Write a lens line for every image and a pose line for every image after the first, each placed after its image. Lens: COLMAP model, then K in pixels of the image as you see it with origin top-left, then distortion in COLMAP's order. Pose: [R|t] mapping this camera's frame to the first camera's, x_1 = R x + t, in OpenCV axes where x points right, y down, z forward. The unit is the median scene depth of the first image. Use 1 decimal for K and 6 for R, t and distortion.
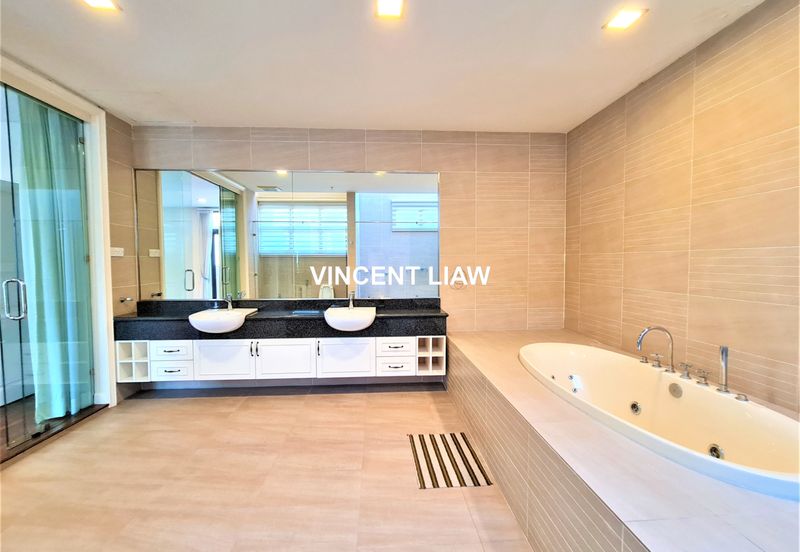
lens RADIAL K [[328.9, 0, 394.1], [0, 328.9, 275.6], [0, 0, 1]] dist [0.005027, 0.000299]
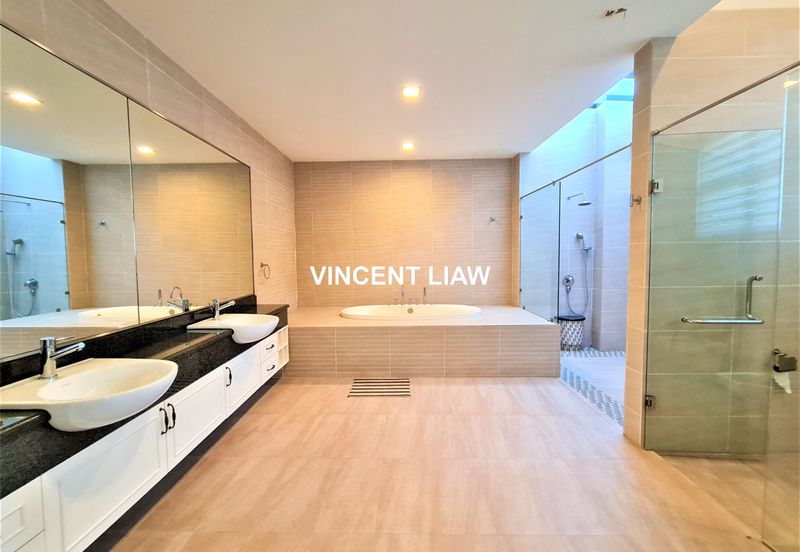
lens RADIAL K [[328.9, 0, 399.8], [0, 328.9, 274.5], [0, 0, 1]] dist [0.005027, 0.000299]
pose [[0.059370, -0.053098, 0.996823, -1.065902], [0.048977, 0.997537, 0.050219, -0.024480], [-0.997034, 0.045840, 0.061824, 0.656640]]
